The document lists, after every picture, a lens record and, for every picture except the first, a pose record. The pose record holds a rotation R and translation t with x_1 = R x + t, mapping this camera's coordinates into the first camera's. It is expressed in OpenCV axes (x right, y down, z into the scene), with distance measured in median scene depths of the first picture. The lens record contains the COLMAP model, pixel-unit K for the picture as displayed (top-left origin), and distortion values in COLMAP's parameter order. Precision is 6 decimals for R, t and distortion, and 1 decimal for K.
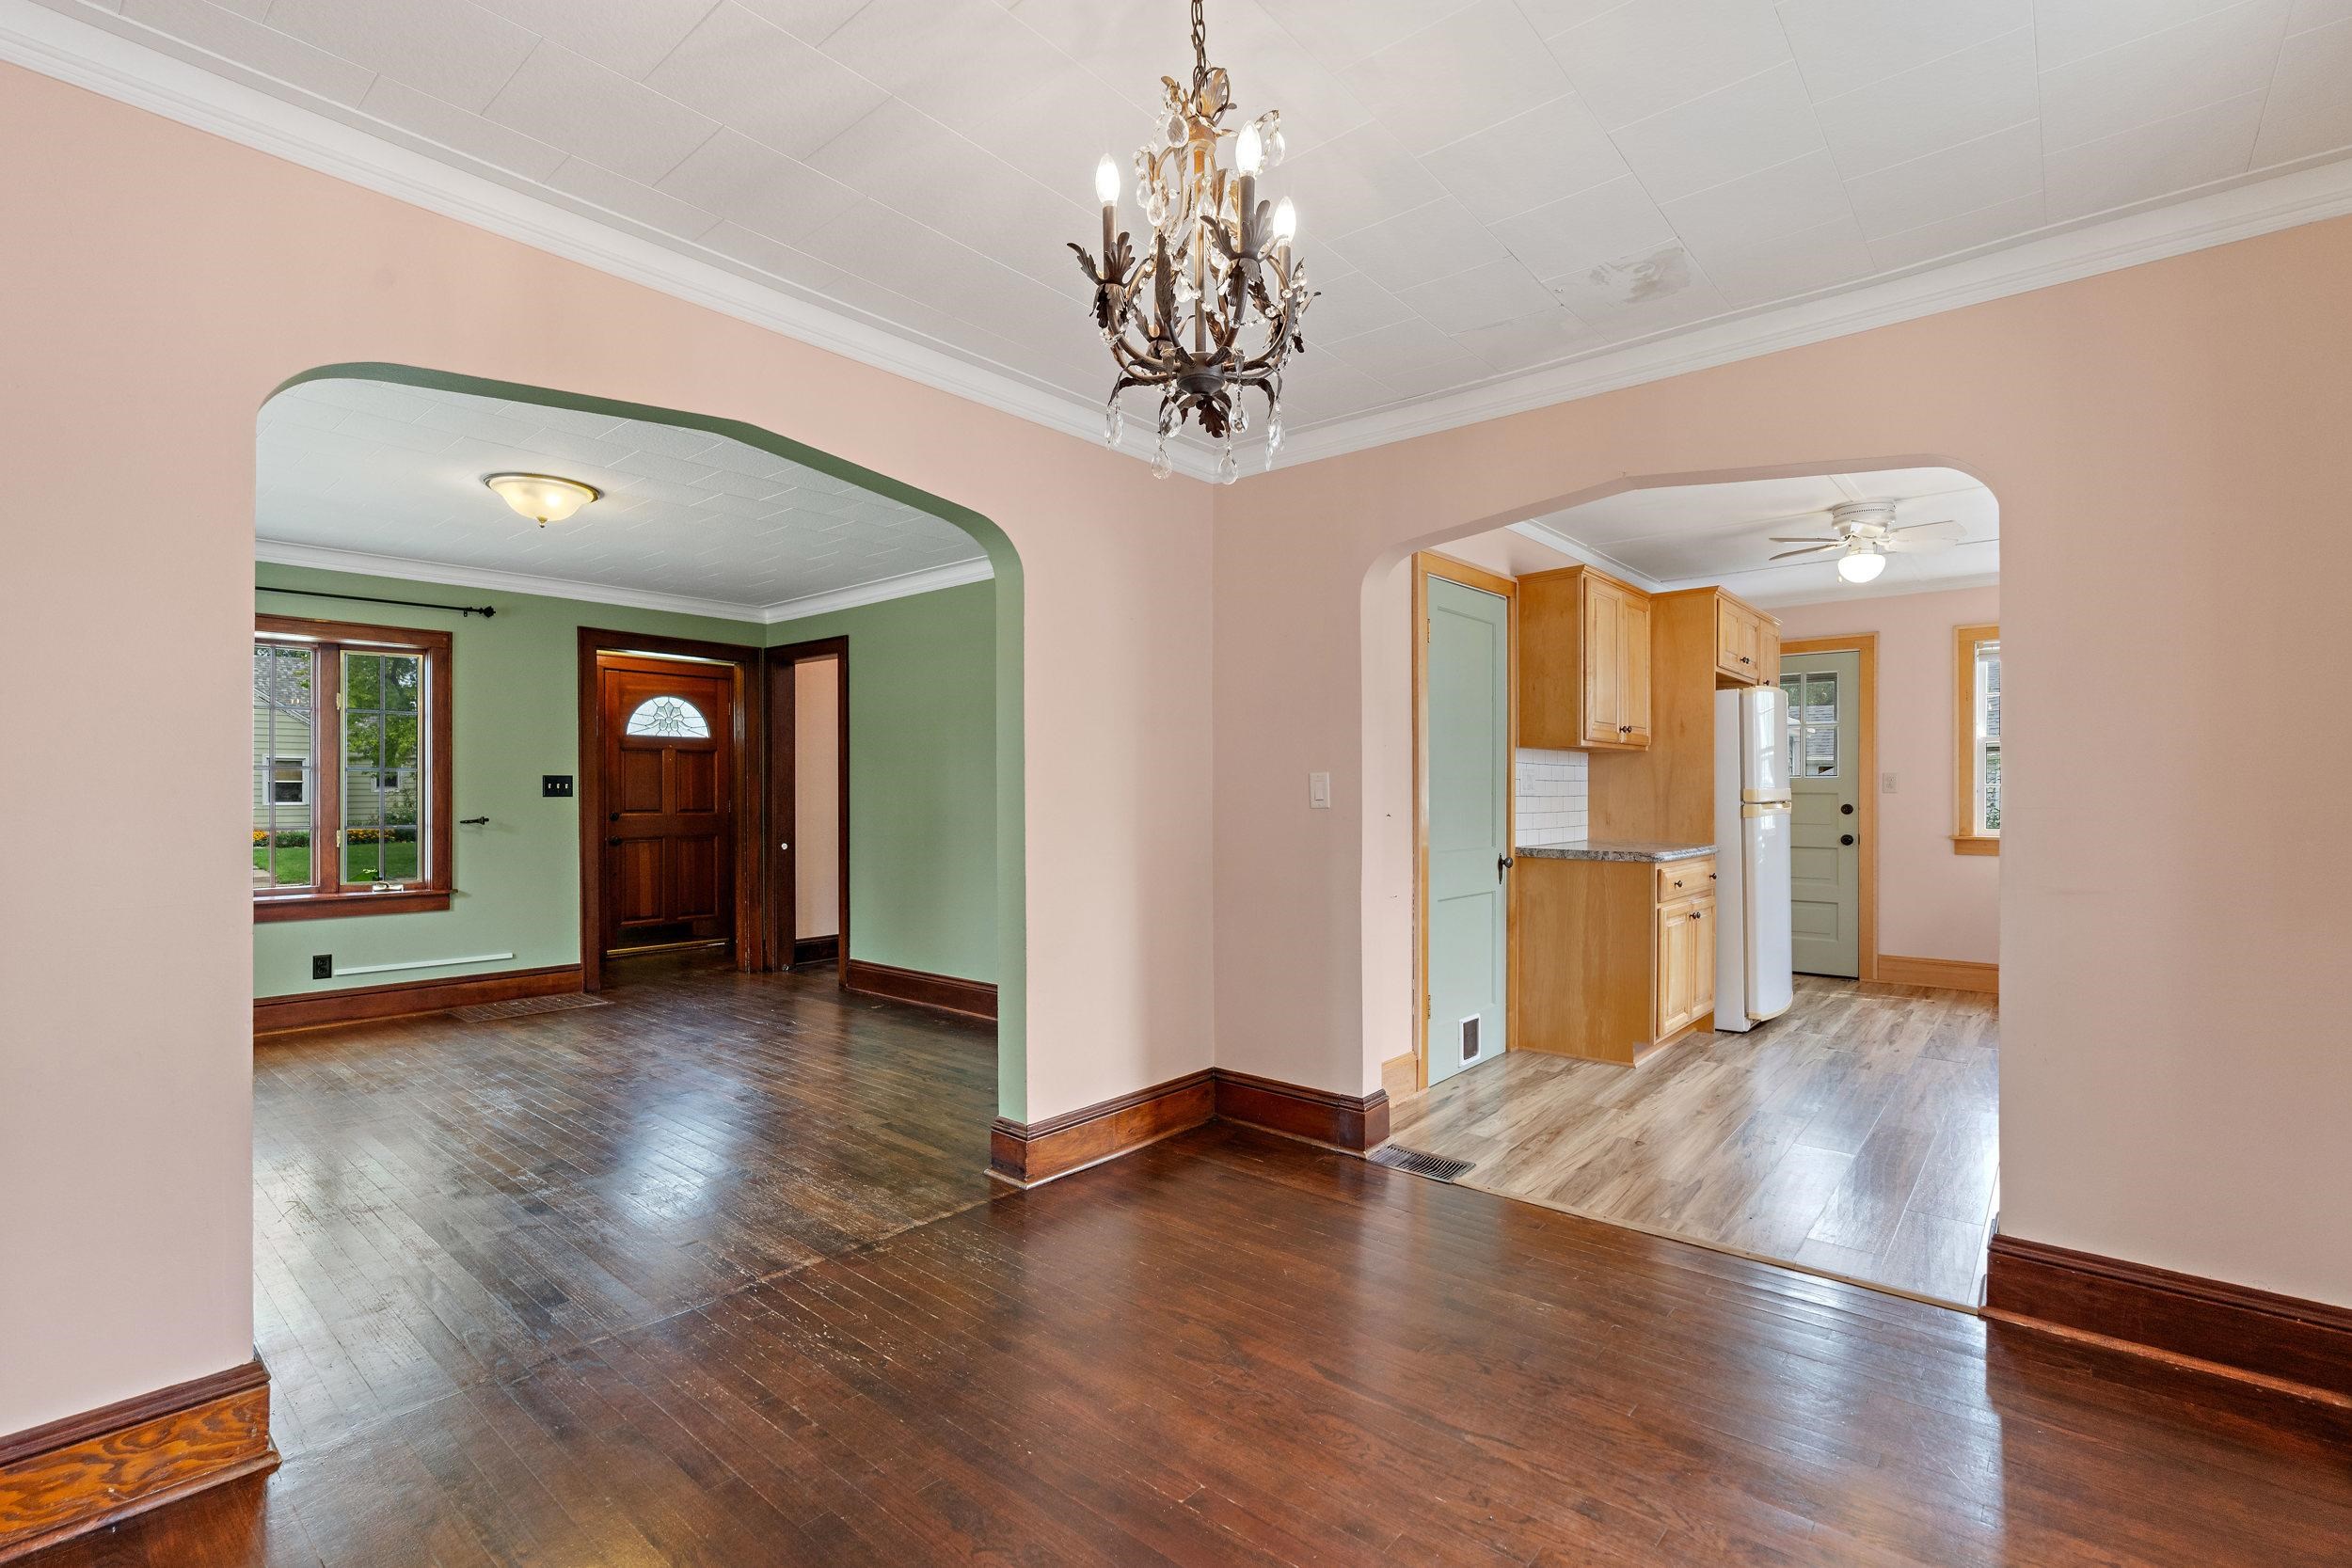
lens RADIAL K [[1059.4, 0, 1172.2], [0, 1059.4, 801.7], [0, 0, 1]] dist [-0.001533, 0.000170]
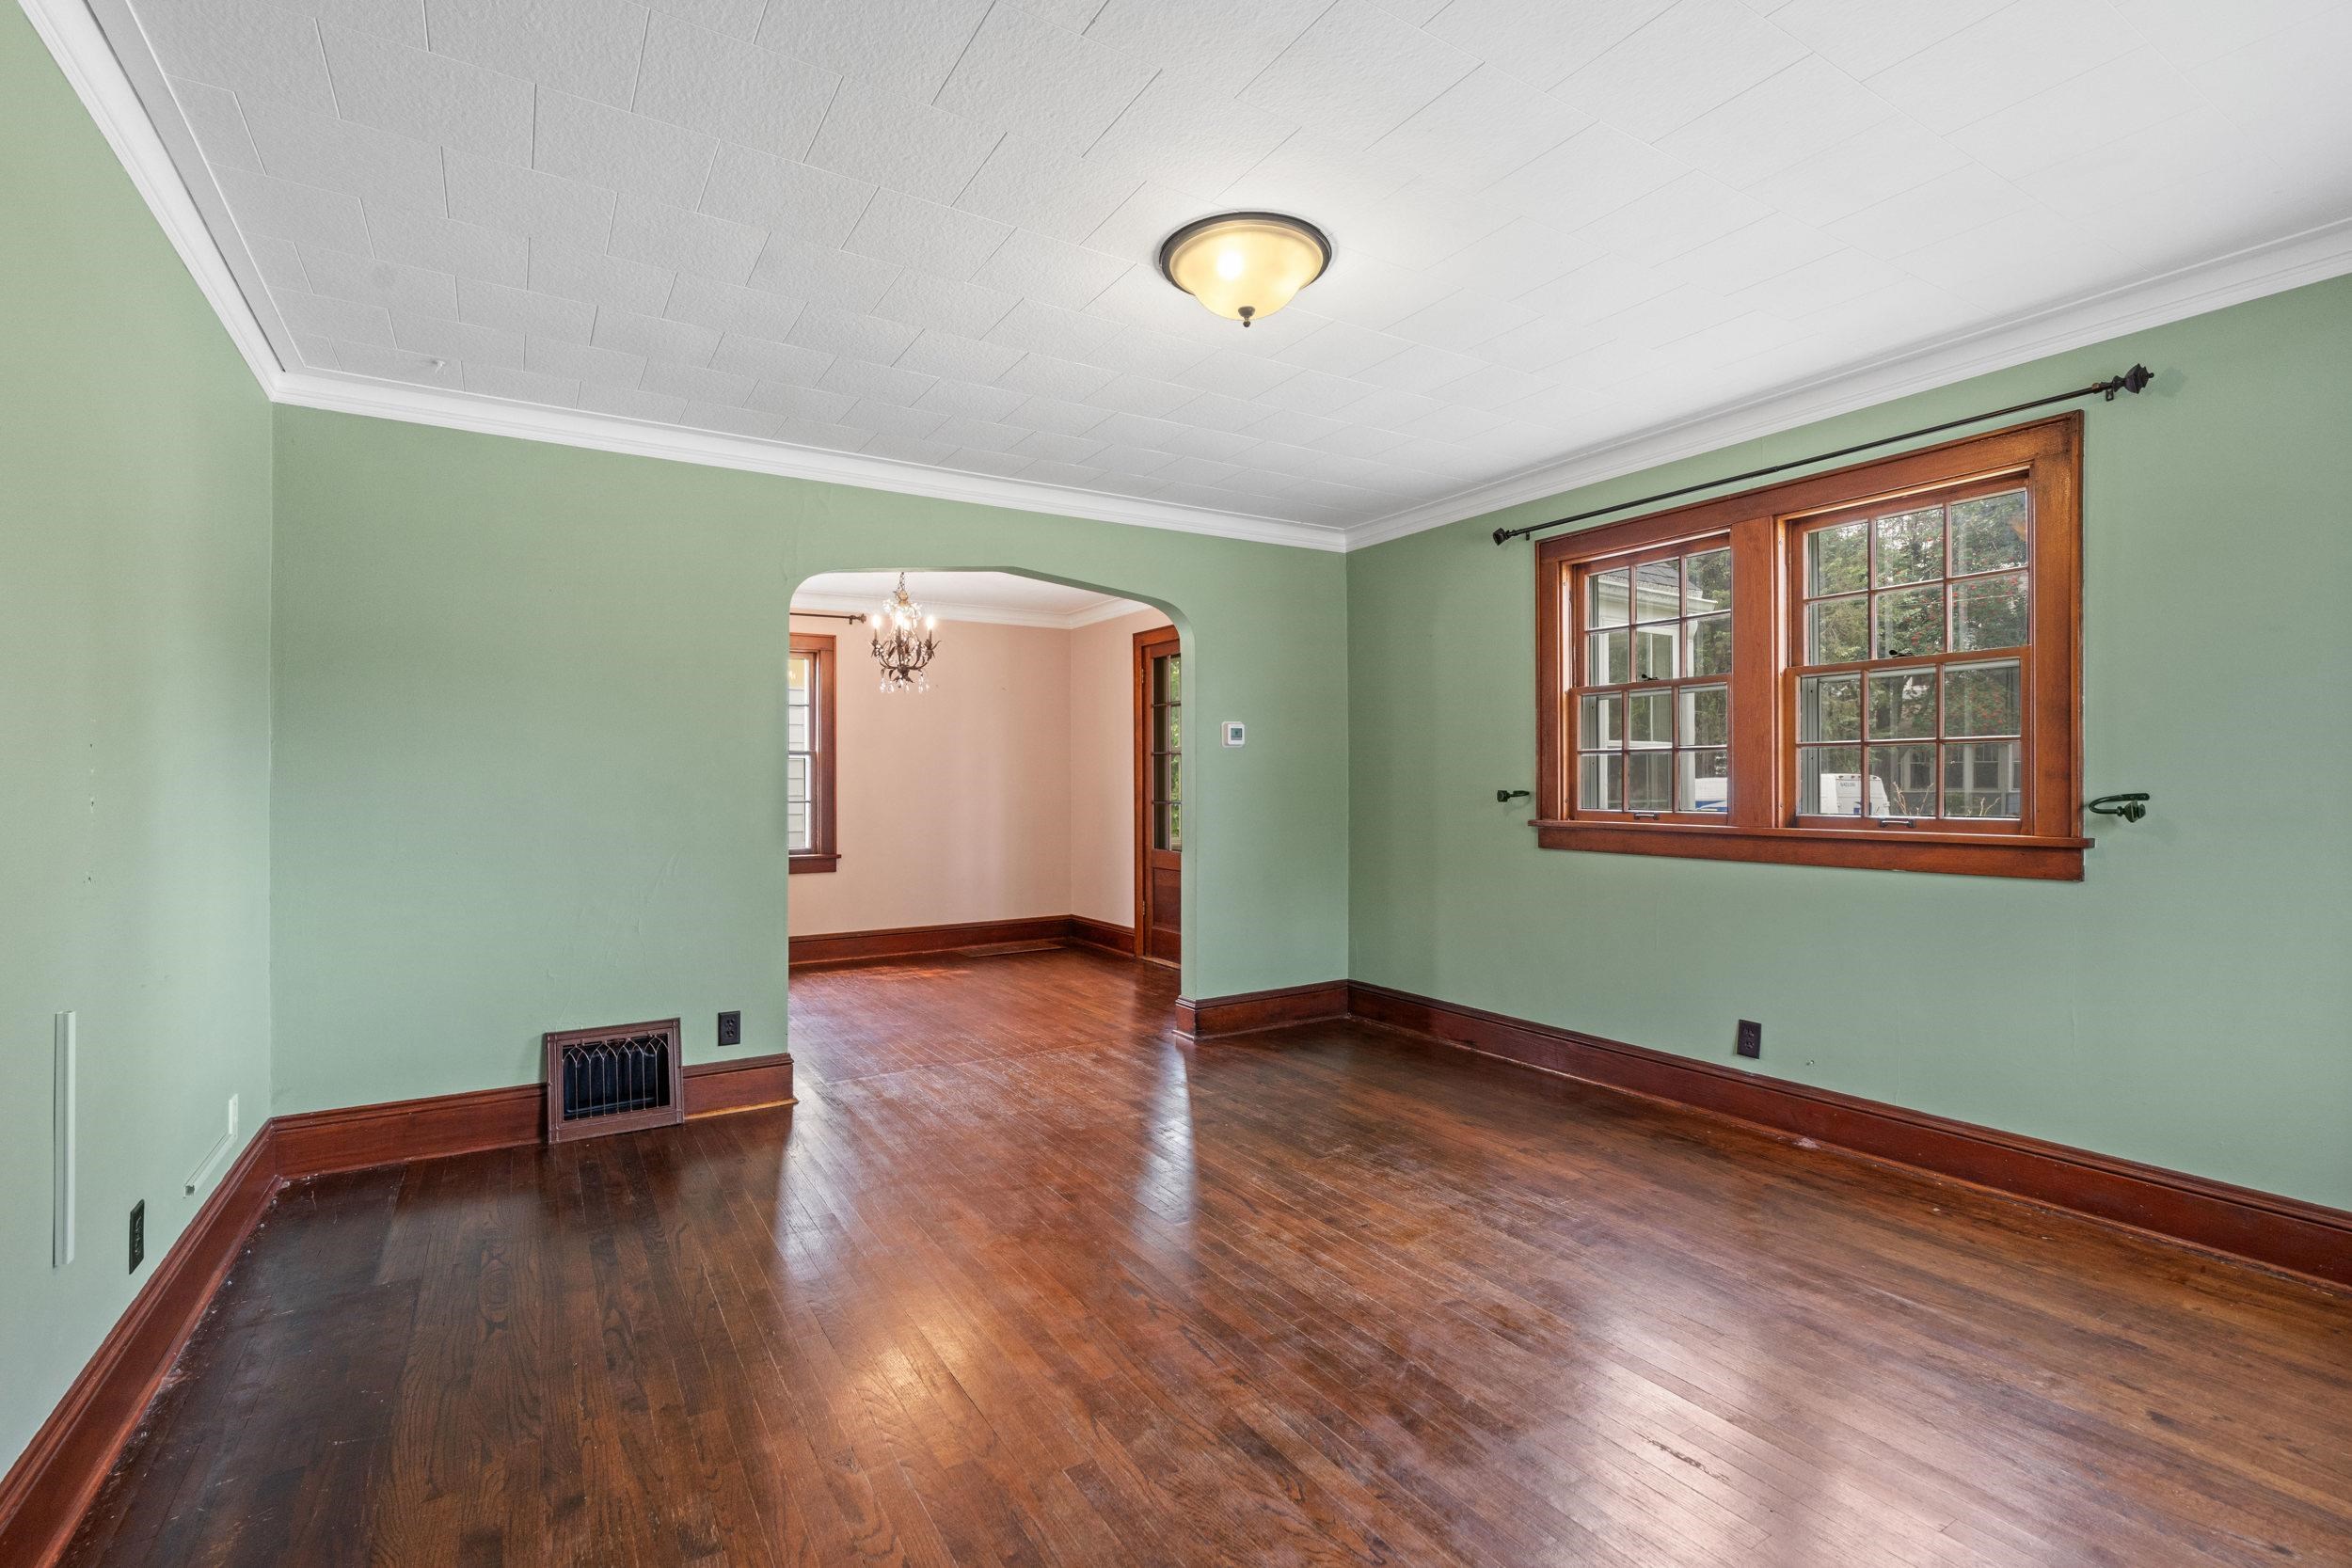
lens RADIAL K [[1060.8, 0, 1161.9], [0, 1060.8, 778.4], [0, 0, 1]] dist [-0.003840, 0.000633]
pose [[-0.951828, 0.003117, 0.306618, -0.577216], [0.004185, 0.999987, 0.002824, -0.007994], [-0.306605, 0.003971, -0.951828, 1.243854]]
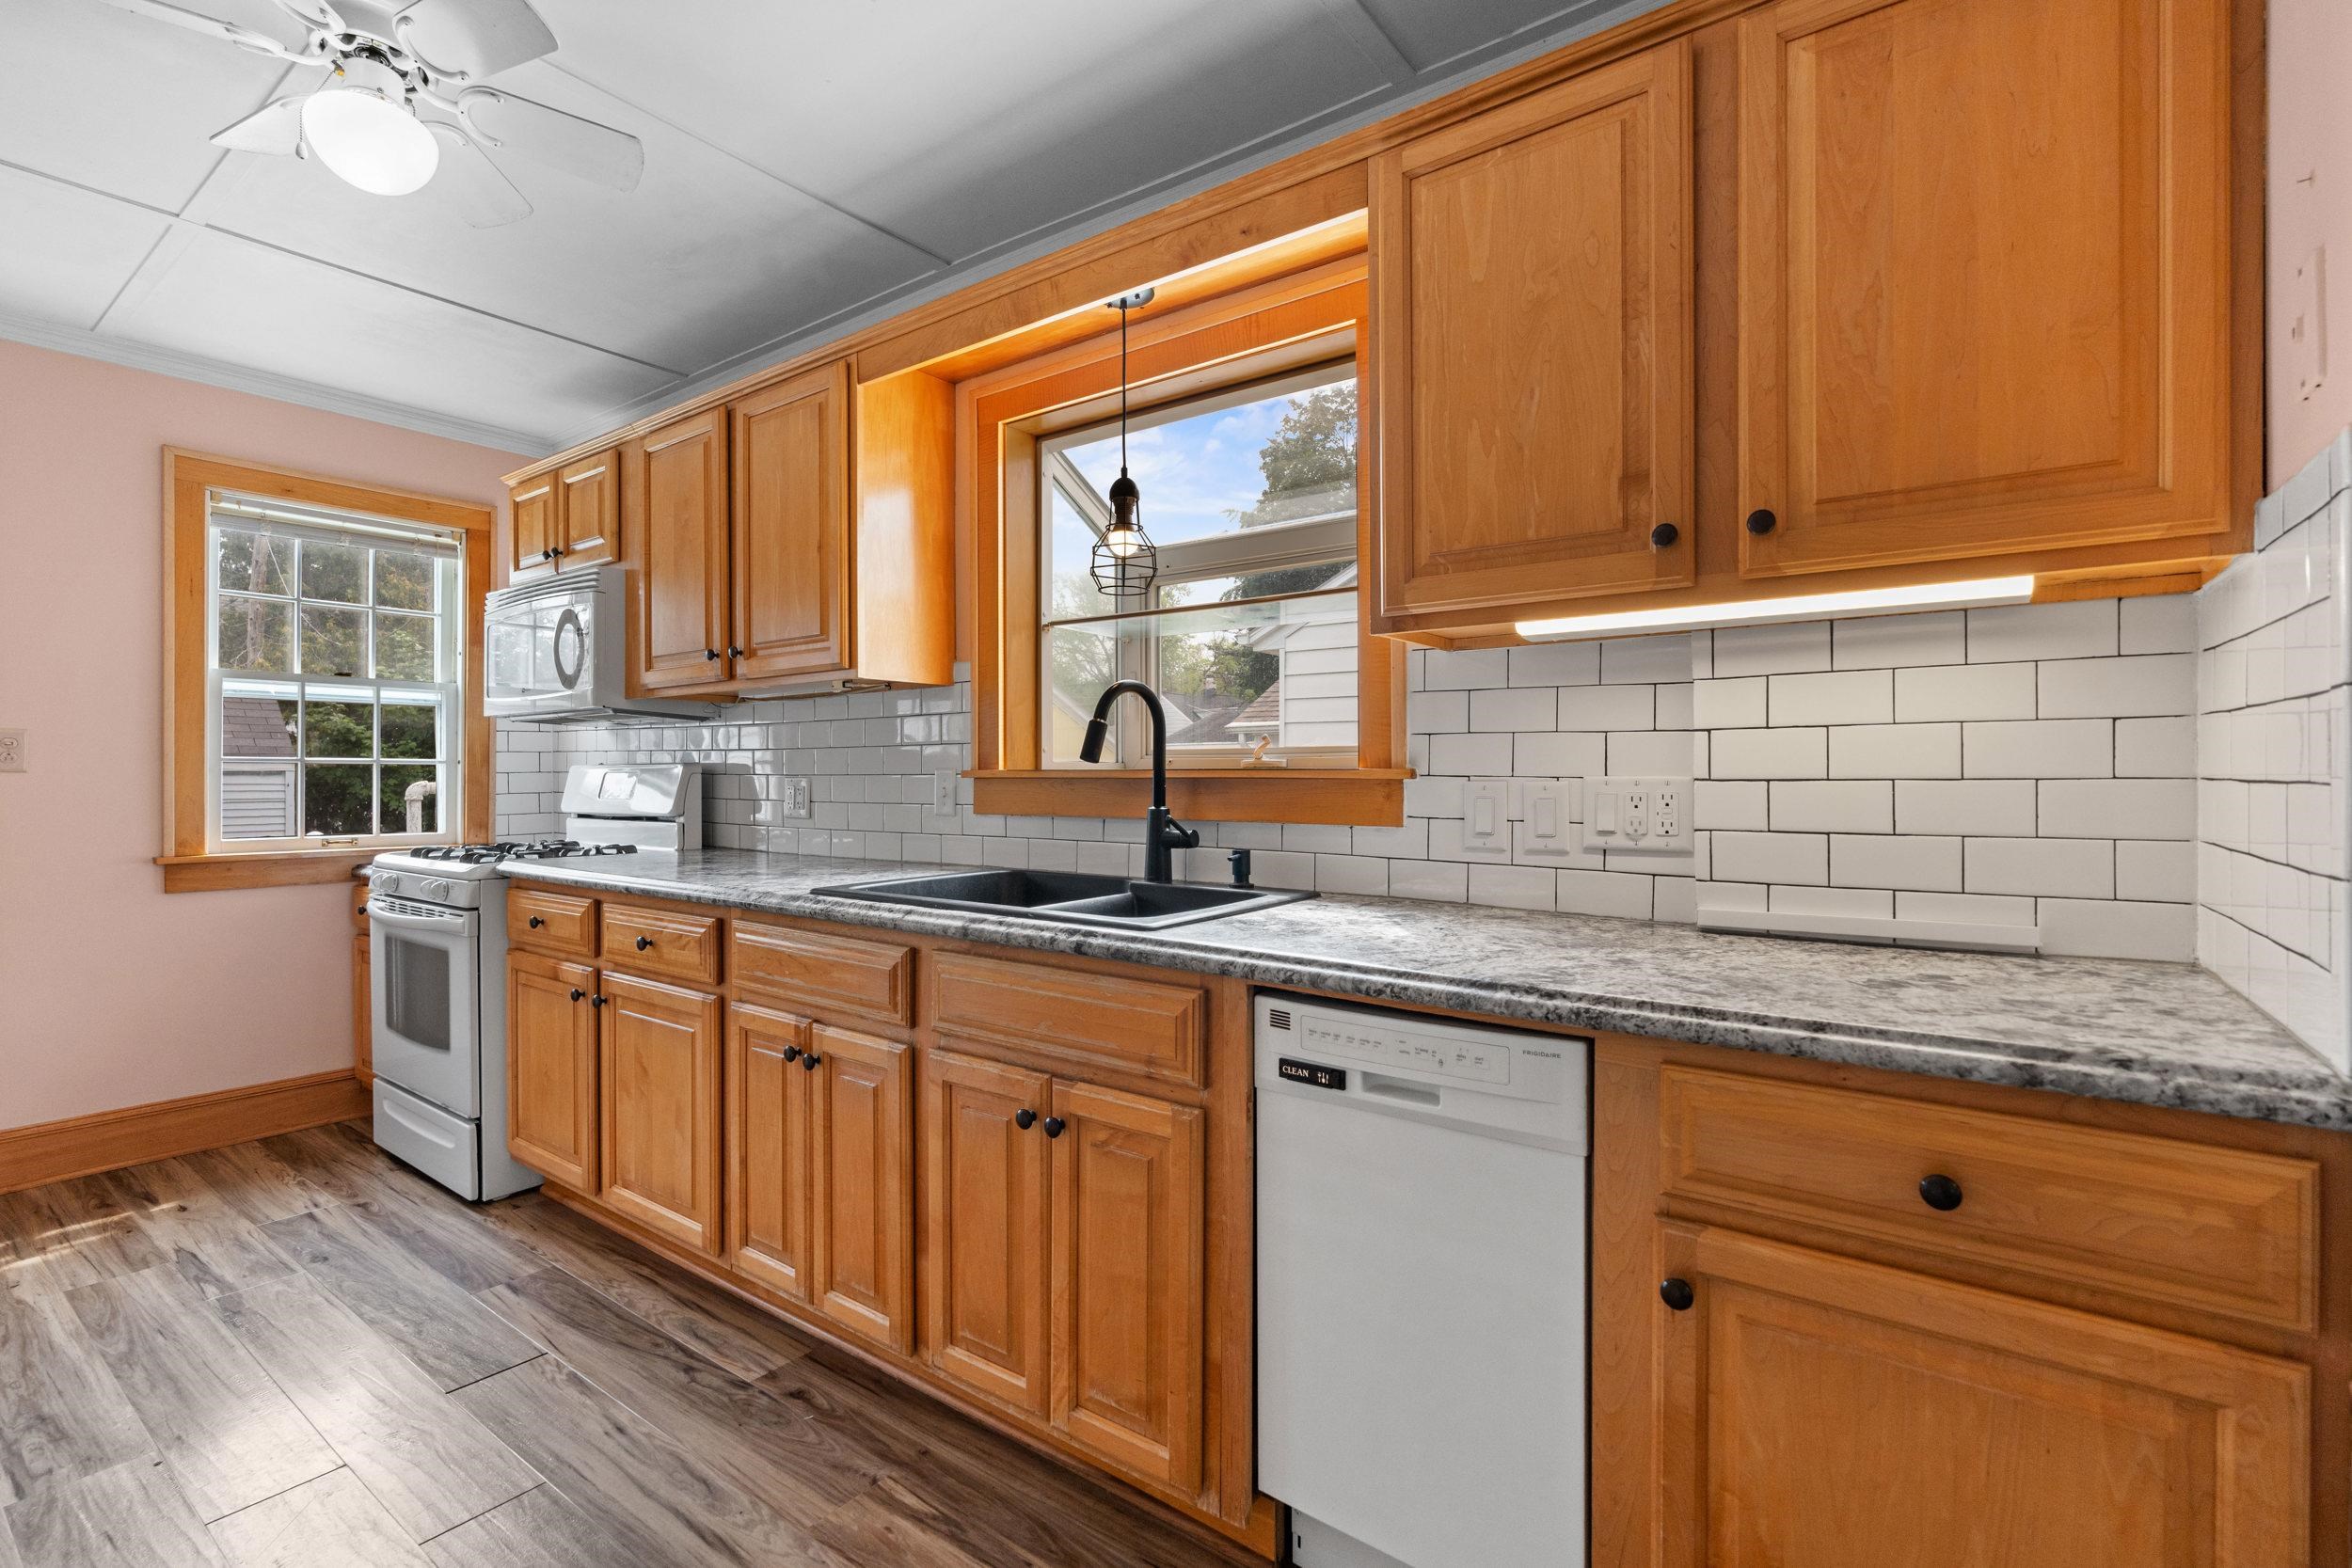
lens RADIAL K [[1060.8, 0, 1161.9], [0, 1060.8, 778.4], [0, 0, 1]] dist [-0.003840, 0.000633]
pose [[-0.069634, 0.002353, 0.997570, 0.234843], [0.008790, 0.999960, -0.001745, -0.000410], [-0.997534, 0.008647, -0.069652, 0.657796]]
